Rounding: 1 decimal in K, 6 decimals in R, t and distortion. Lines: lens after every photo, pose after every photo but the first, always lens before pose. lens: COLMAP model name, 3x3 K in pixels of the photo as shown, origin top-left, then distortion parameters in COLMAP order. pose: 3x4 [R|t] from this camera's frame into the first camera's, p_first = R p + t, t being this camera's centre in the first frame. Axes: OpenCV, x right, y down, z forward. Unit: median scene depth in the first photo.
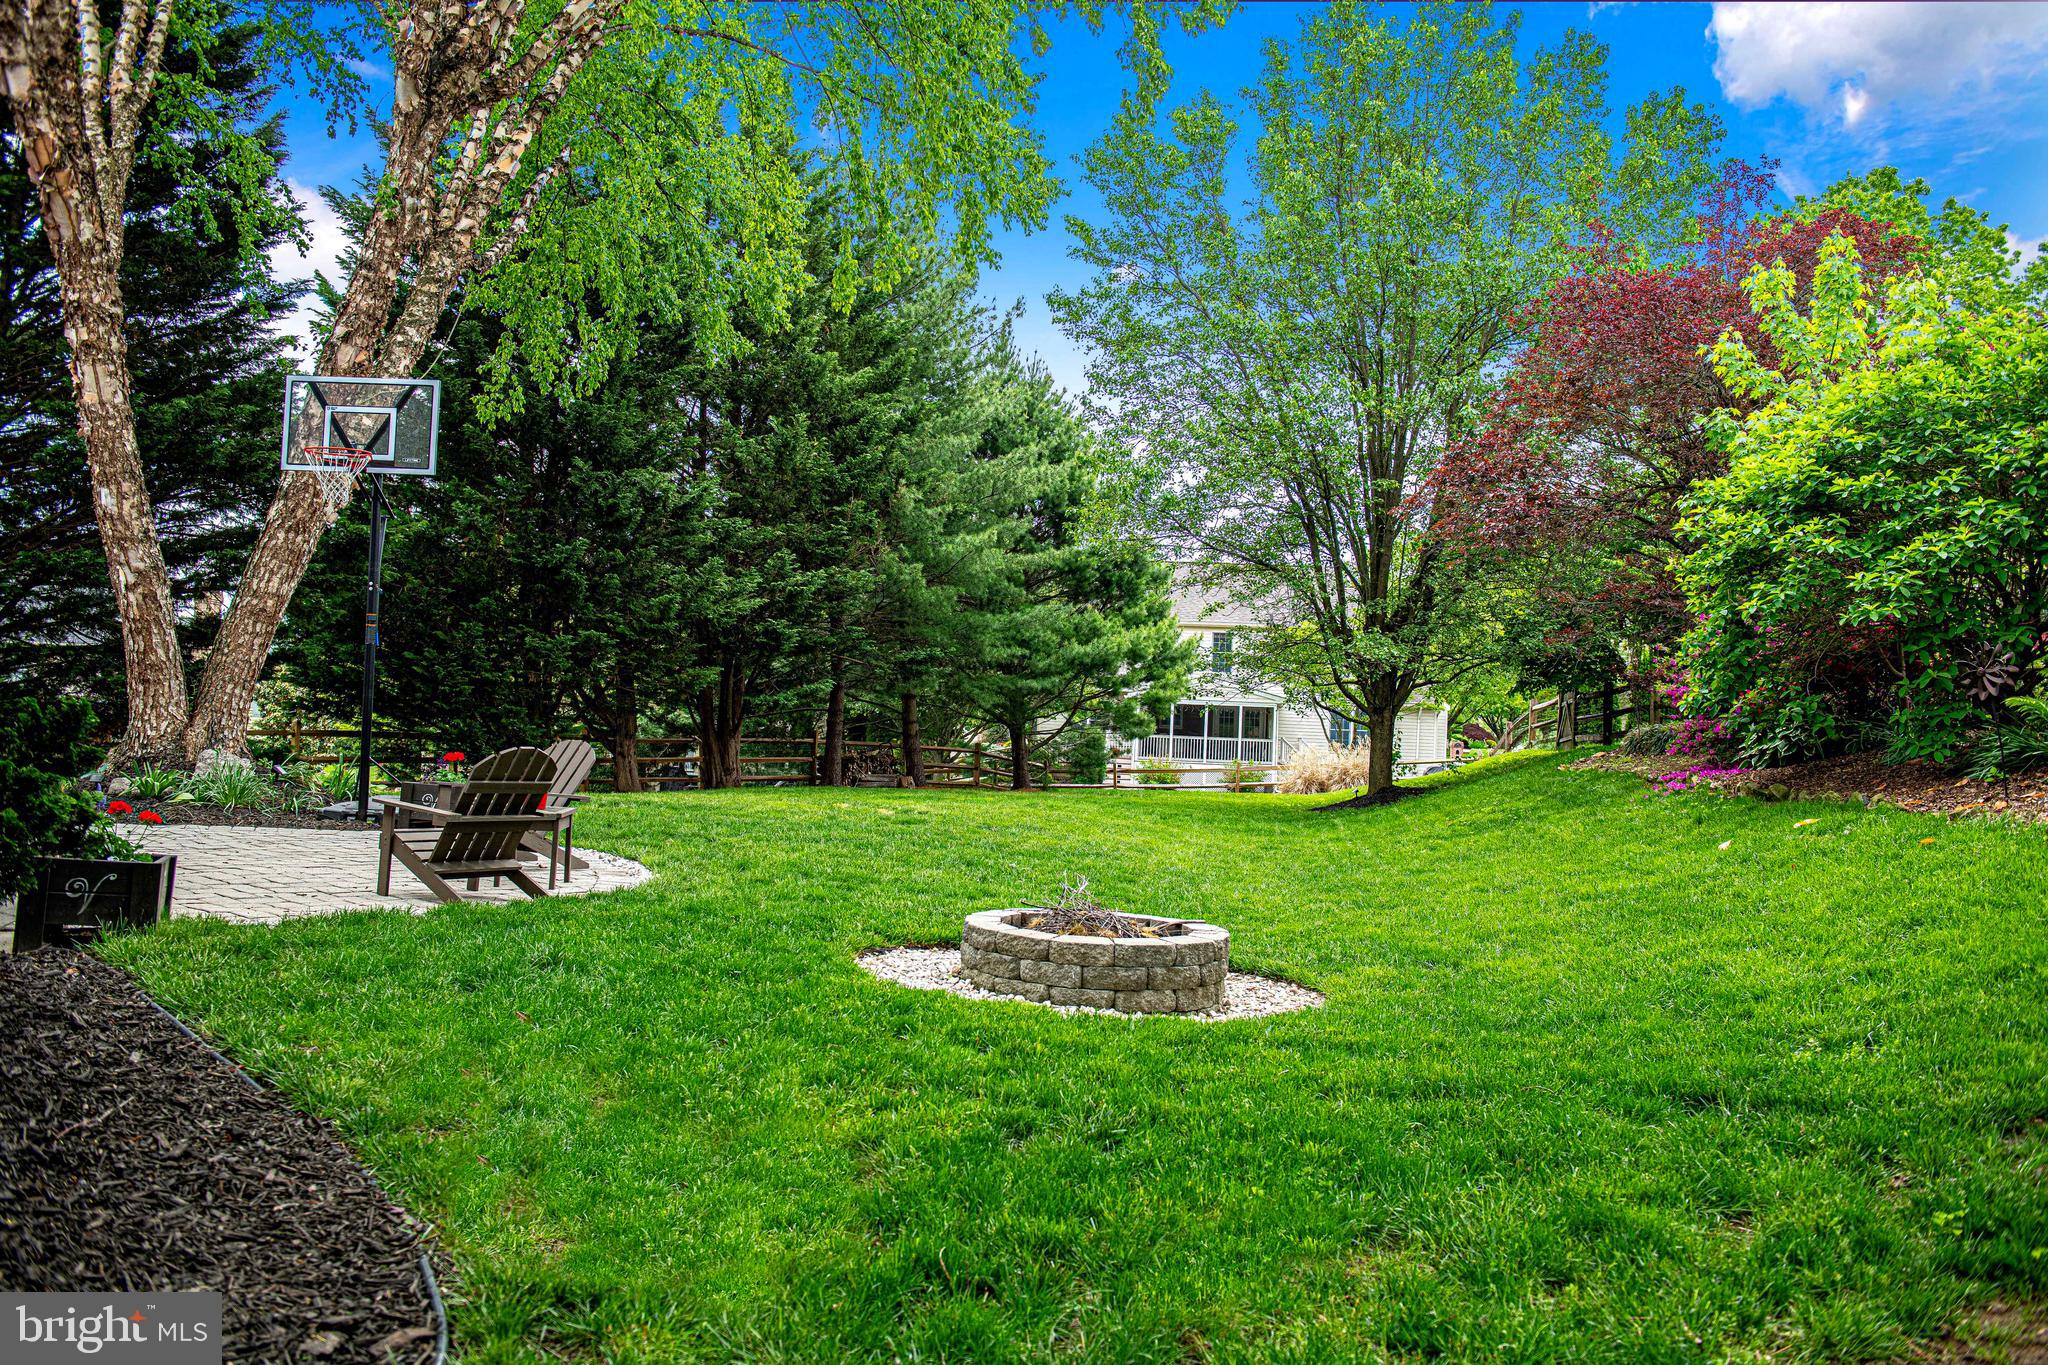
lens RADIAL K [[1684.4, 0, 1024.0], [0, 1684.4, 682.5], [0, 0, 1]] dist [-0.006662, -0.010134]
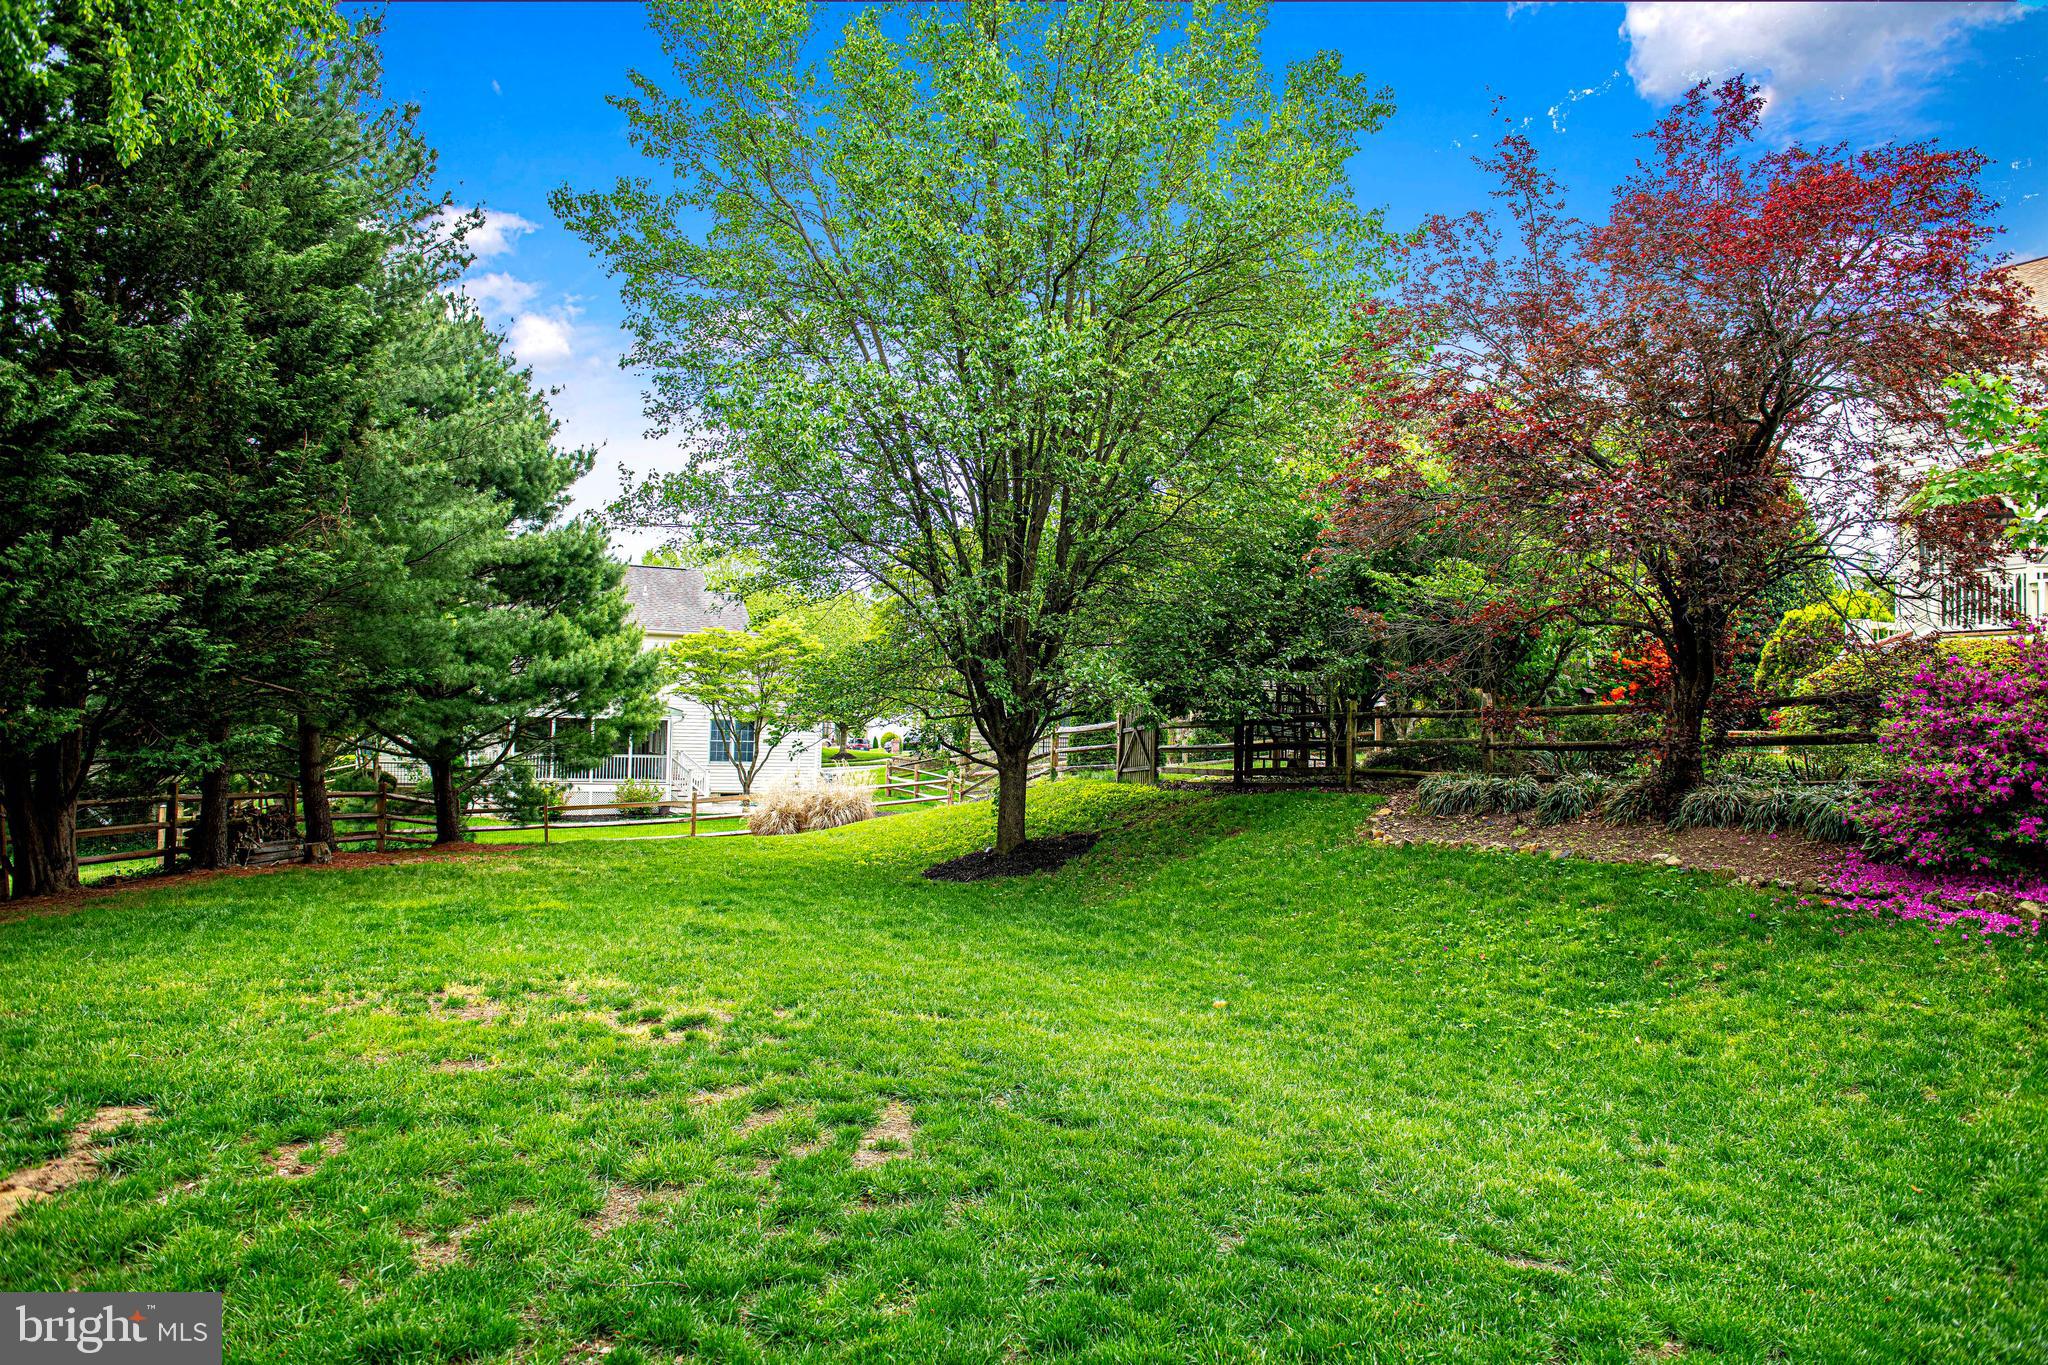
lens RADIAL K [[1467.1, 0, 1024.0], [0, 1467.1, 682.5], [0, 0, 1]] dist [-0.035634, -0.020768]
pose [[0.874113, -0.002367, 0.485718, -0.269123], [-0.000514, 0.999983, 0.005799, -0.041165], [-0.485723, -0.005319, 0.874096, 0.782998]]
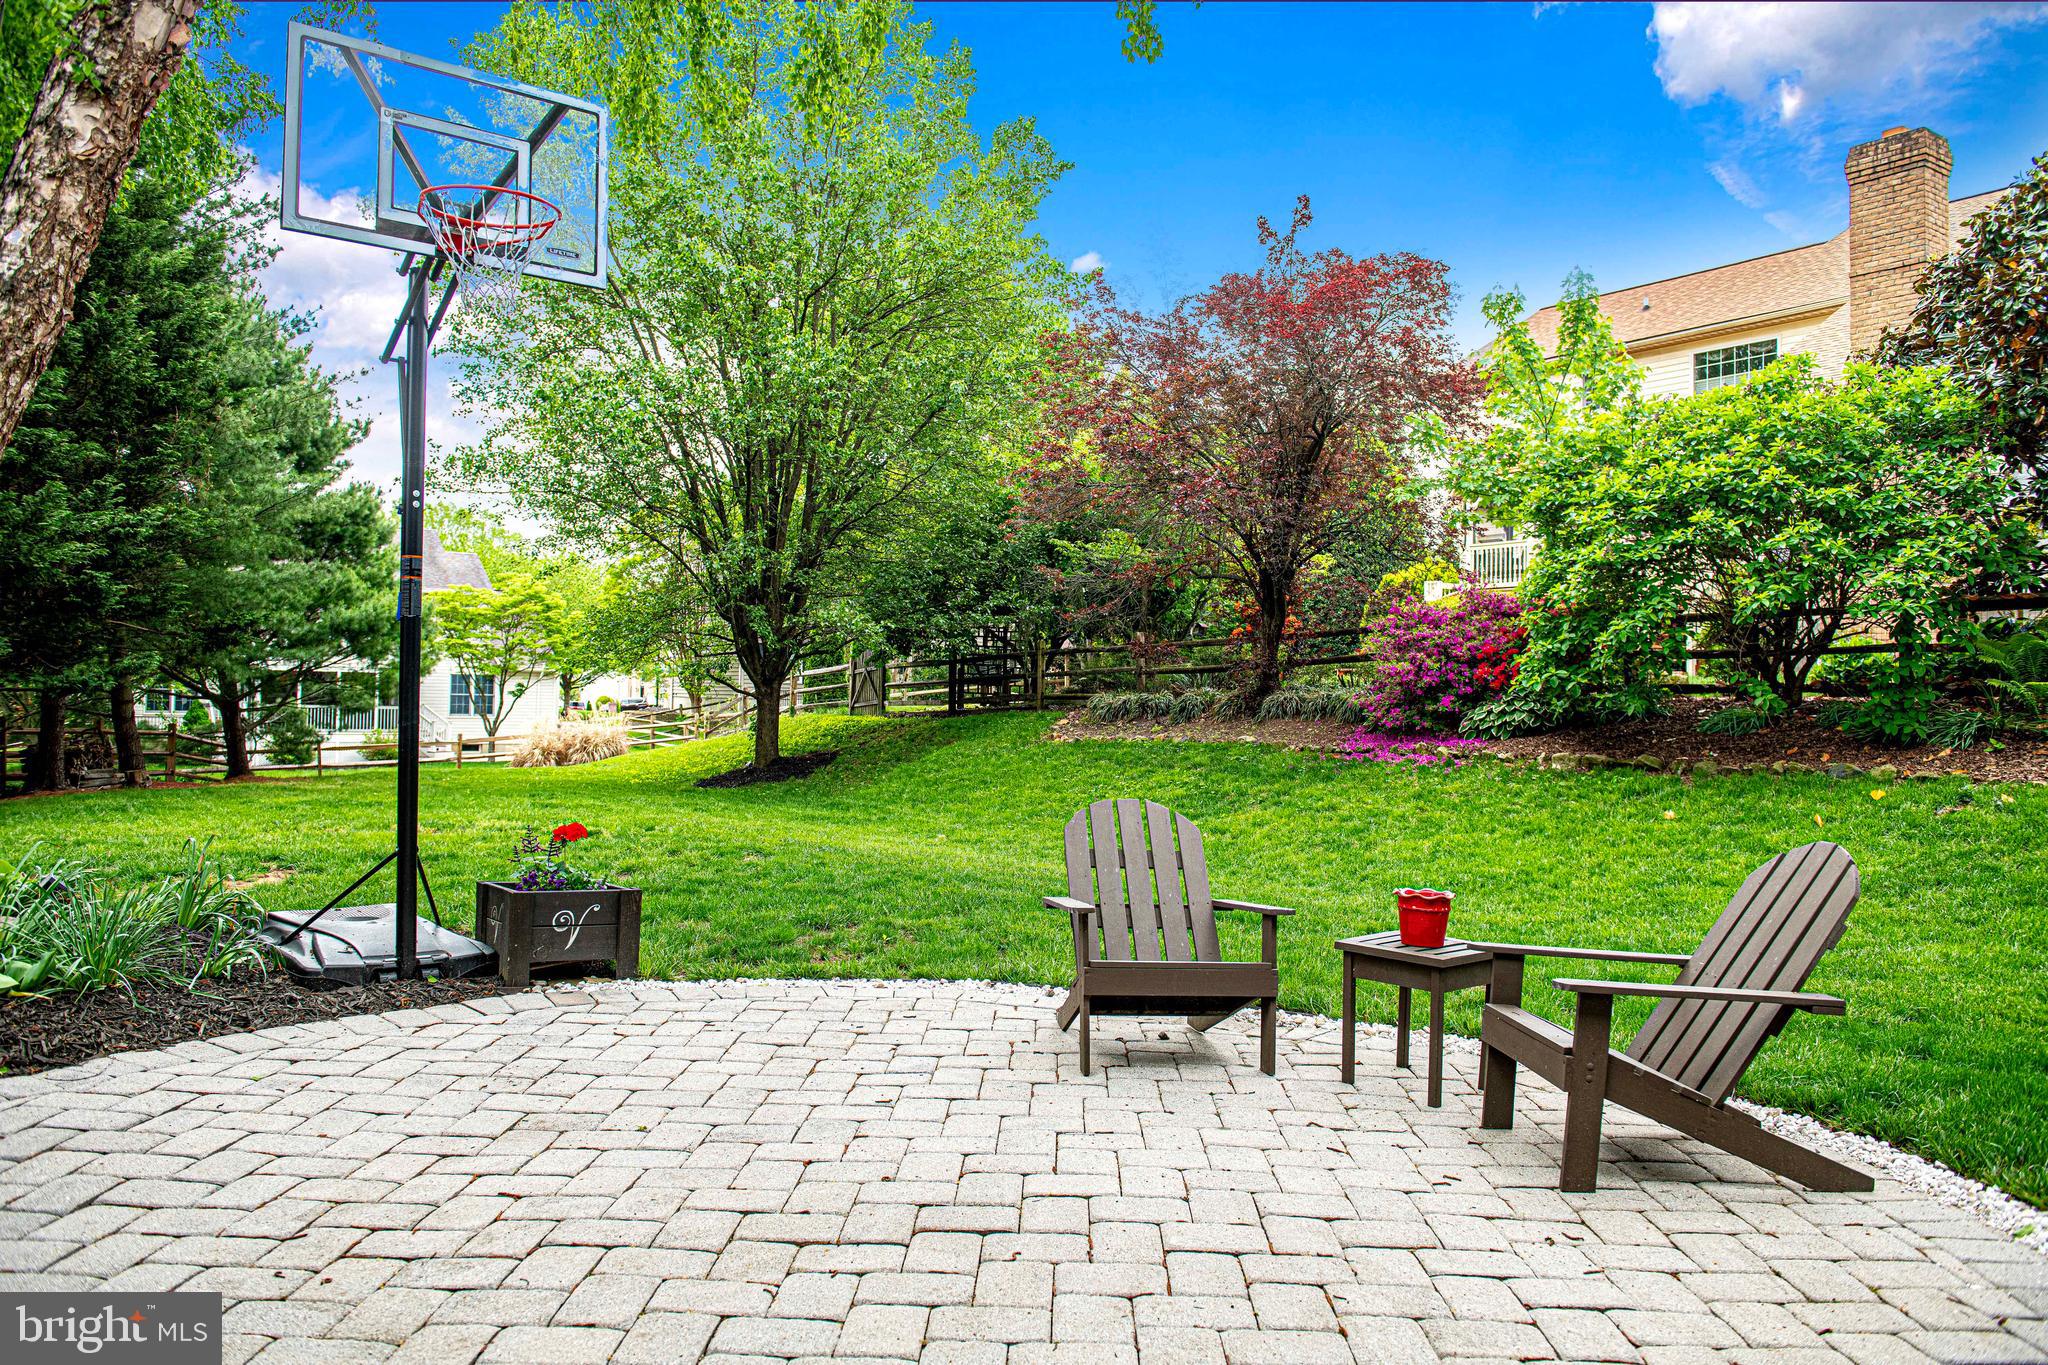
lens RADIAL K [[1467.1, 0, 1024.0], [0, 1467.1, 682.5], [0, 0, 1]] dist [-0.035634, -0.020768]
pose [[0.762916, -0.017032, 0.646273, -0.480078], [-0.001414, 0.999607, 0.028014, -0.014650], [-0.646496, -0.022286, 0.762592, 0.511909]]
